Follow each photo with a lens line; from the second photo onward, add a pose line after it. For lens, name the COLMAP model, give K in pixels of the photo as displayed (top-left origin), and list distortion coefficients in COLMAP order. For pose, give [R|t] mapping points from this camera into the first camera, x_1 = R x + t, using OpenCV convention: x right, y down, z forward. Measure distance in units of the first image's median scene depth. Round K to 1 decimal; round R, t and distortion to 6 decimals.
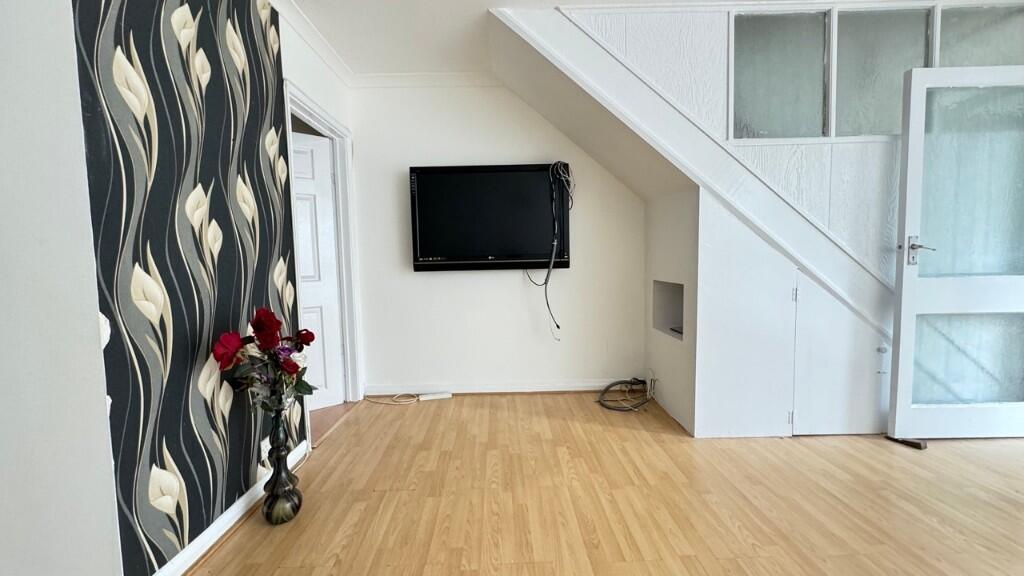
lens RADIAL K [[409.5, 0, 508.2], [0, 409.5, 288.5], [0, 0, 1]] dist [-0.000407, 0.000083]
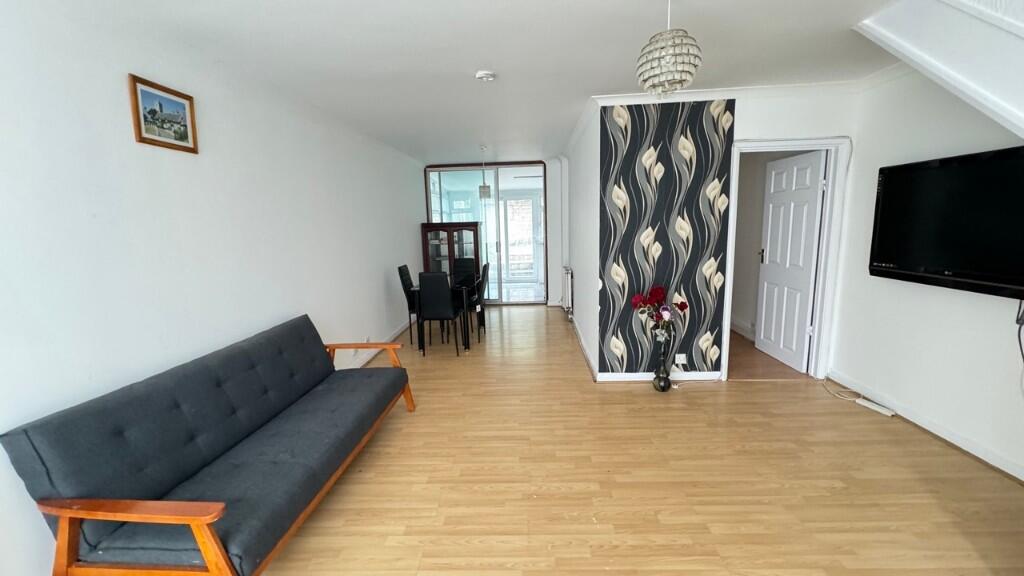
lens RADIAL K [[409.5, 0, 511.6], [0, 409.5, 284.1], [0, 0, 1]] dist [-0.000407, 0.000083]
pose [[-0.058063, 0.173624, -0.983099, 1.244602], [-0.040999, 0.983515, 0.176119, -0.249601], [0.997471, 0.050532, -0.049987, 0.300924]]
